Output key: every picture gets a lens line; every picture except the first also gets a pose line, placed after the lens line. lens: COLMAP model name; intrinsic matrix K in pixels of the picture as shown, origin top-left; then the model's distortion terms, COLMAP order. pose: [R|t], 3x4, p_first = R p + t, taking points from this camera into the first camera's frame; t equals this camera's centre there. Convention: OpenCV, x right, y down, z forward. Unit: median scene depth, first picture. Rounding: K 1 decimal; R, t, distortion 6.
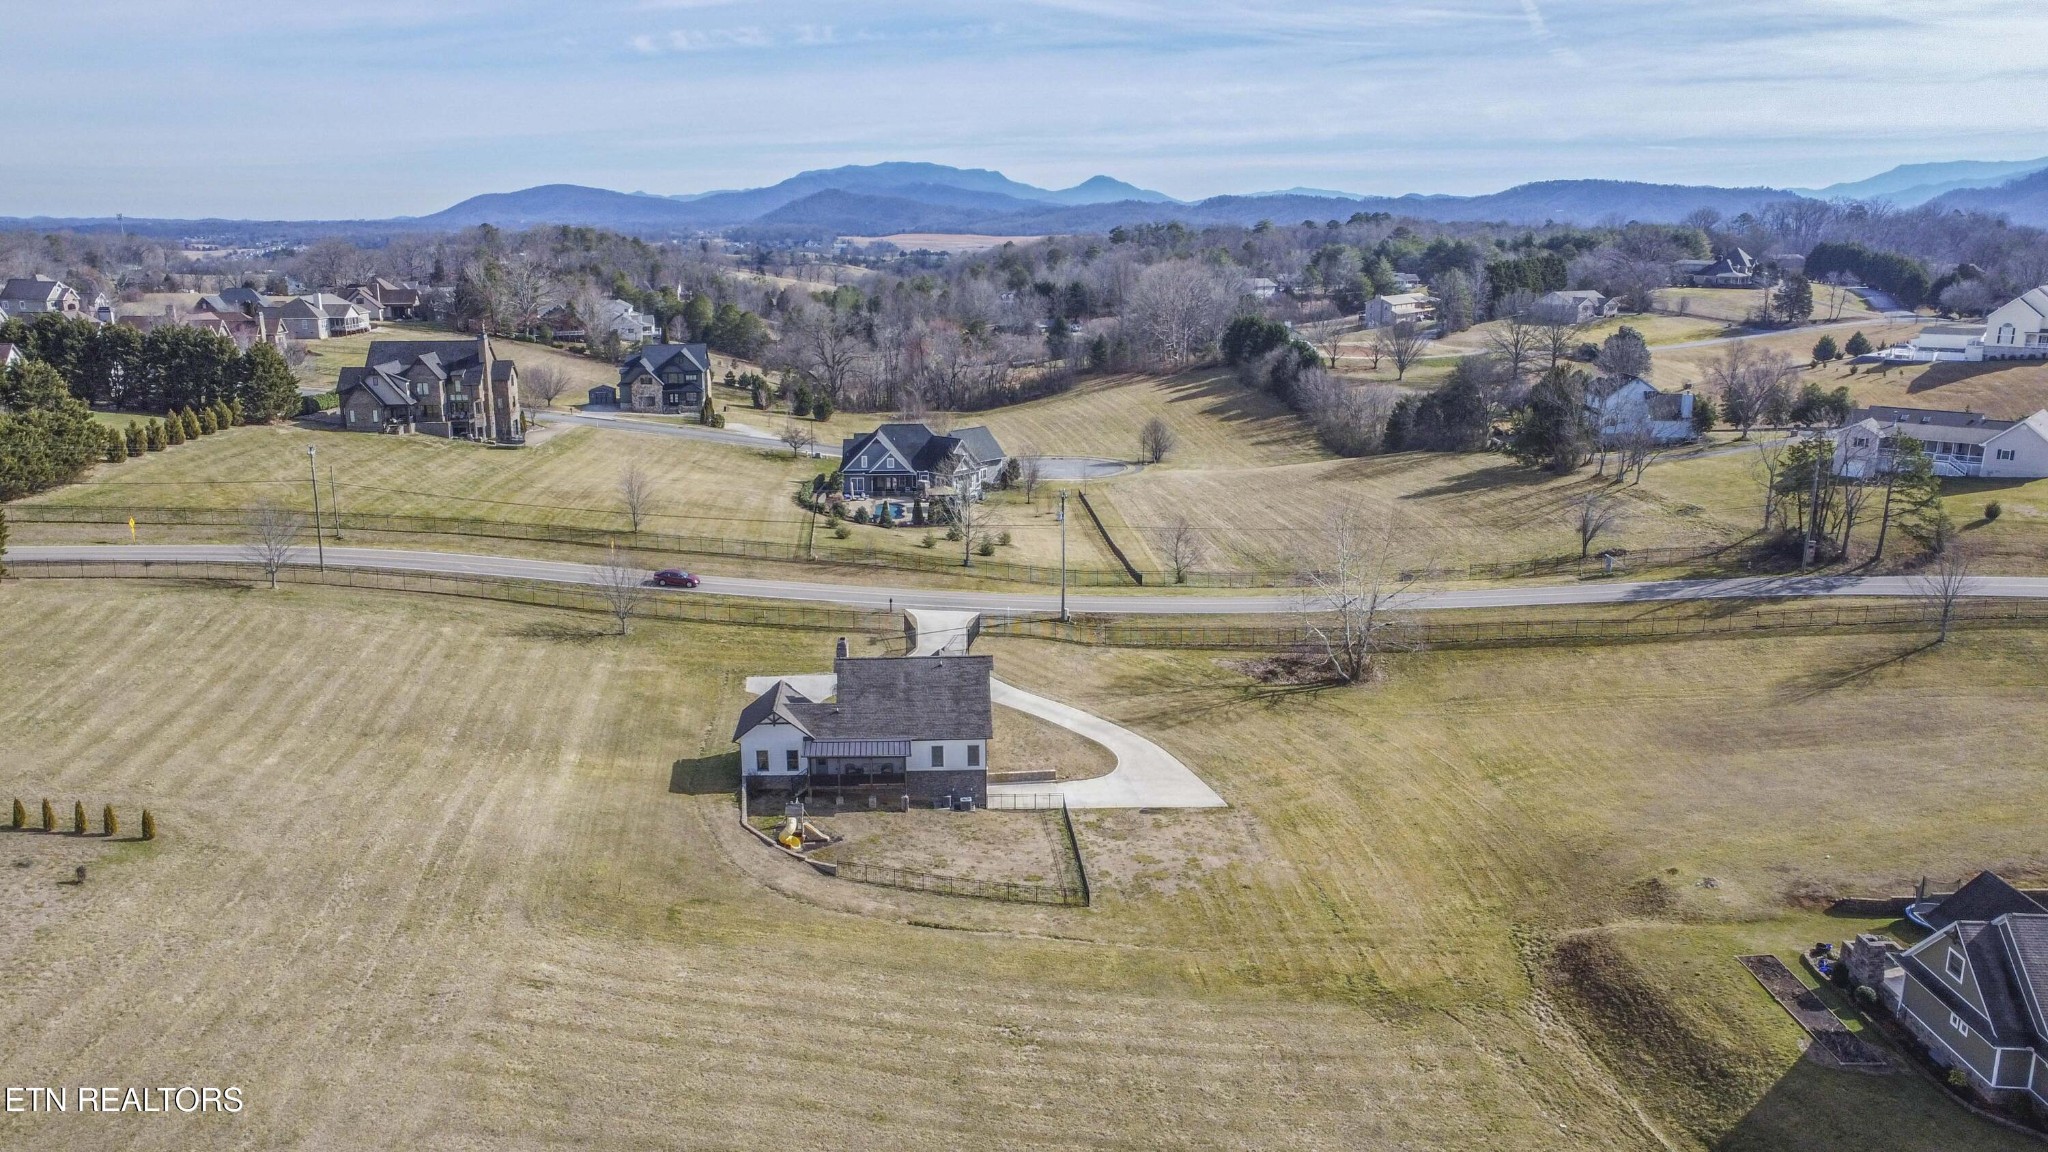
lens RADIAL K [[1529.2, 0, 1029.9], [0, 1529.2, 571.8], [0, 0, 1]] dist [-0.179685, 0.274616]
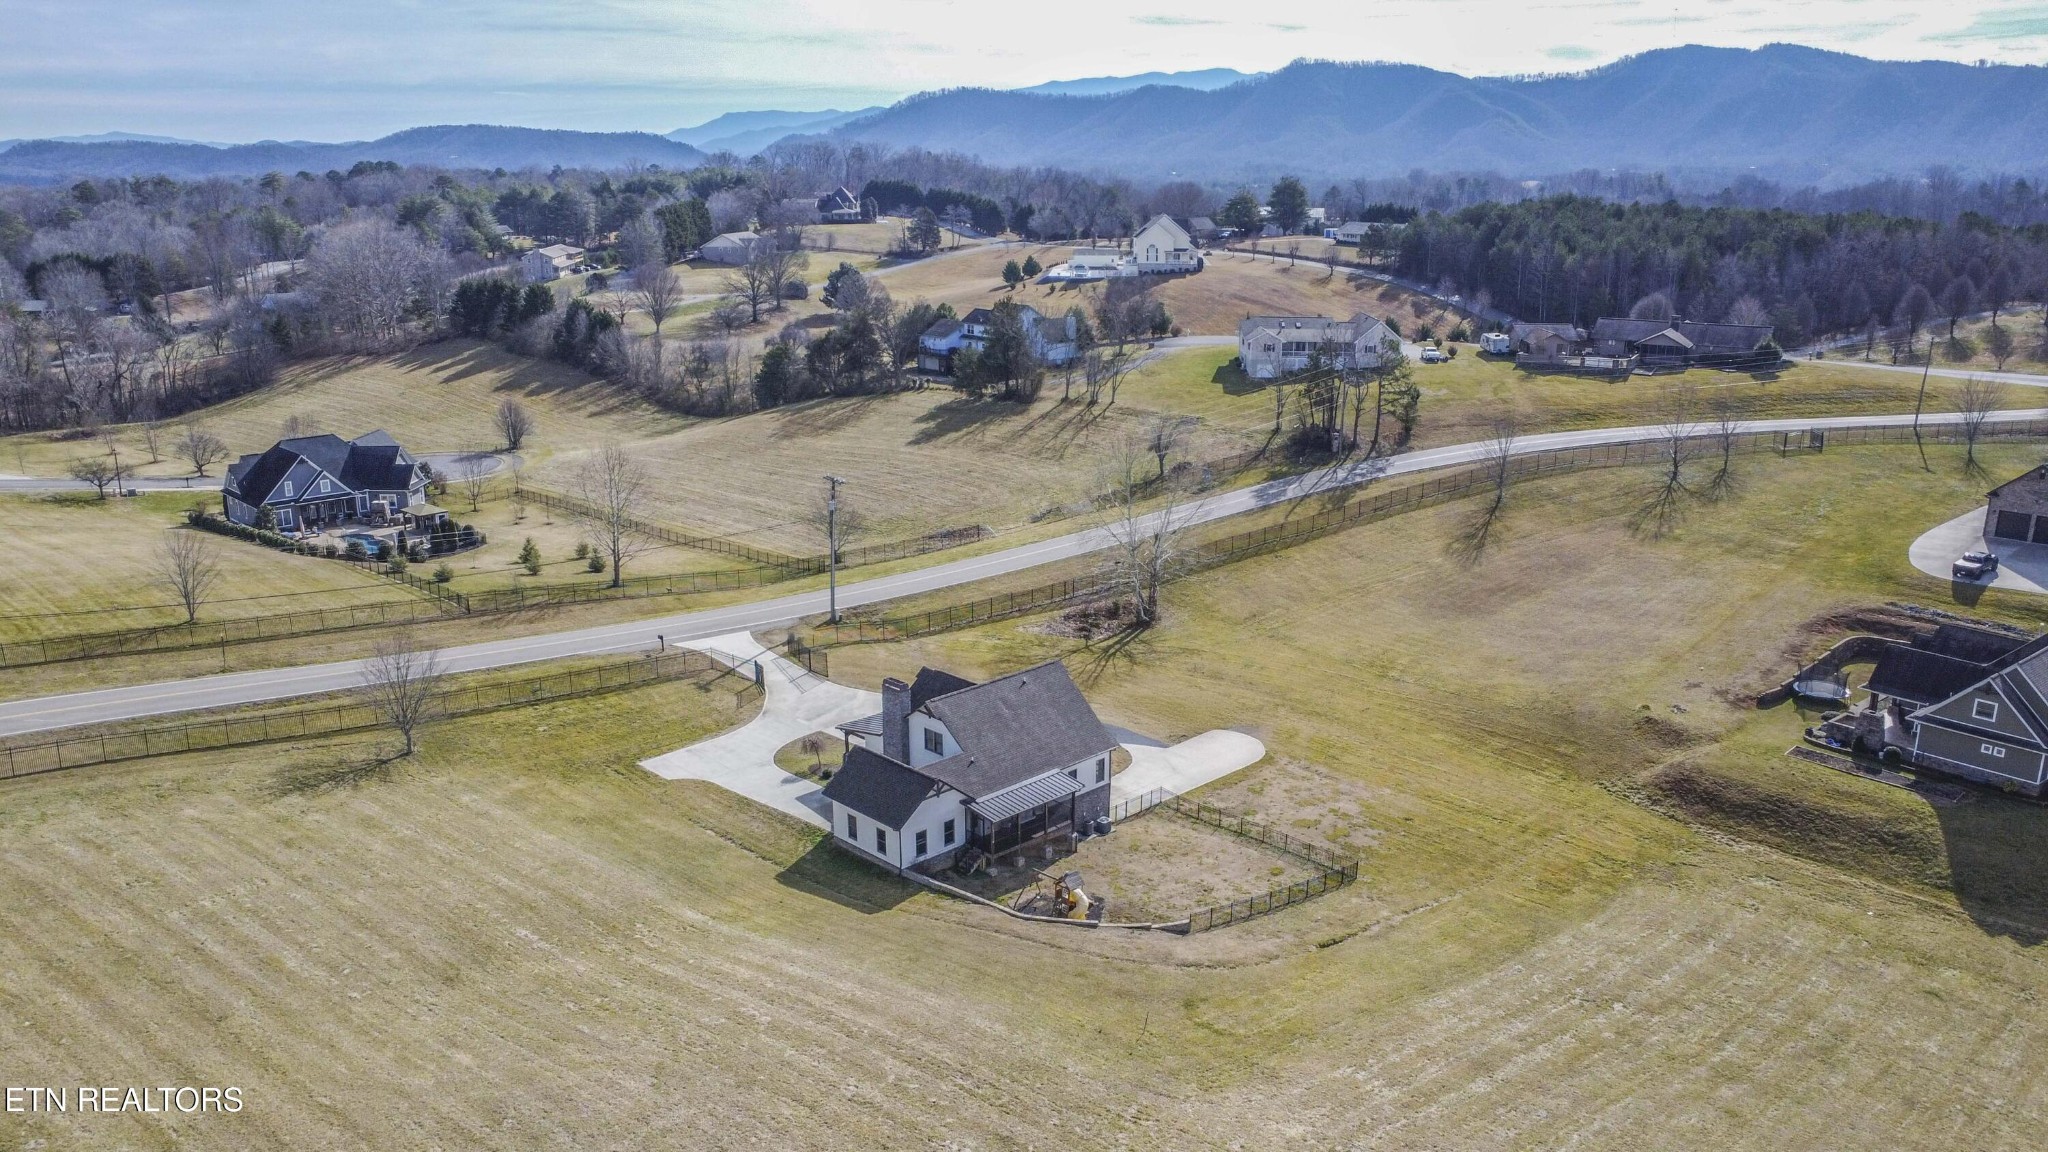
lens RADIAL K [[1529.2, 0, 1029.9], [0, 1529.2, 571.8], [0, 0, 1]] dist [-0.179685, 0.274616]
pose [[0.761185, -0.172985, 0.625039, -0.247747], [0.151454, 0.984536, 0.088035, -0.032315], [-0.630603, 0.027654, 0.775613, 0.135041]]
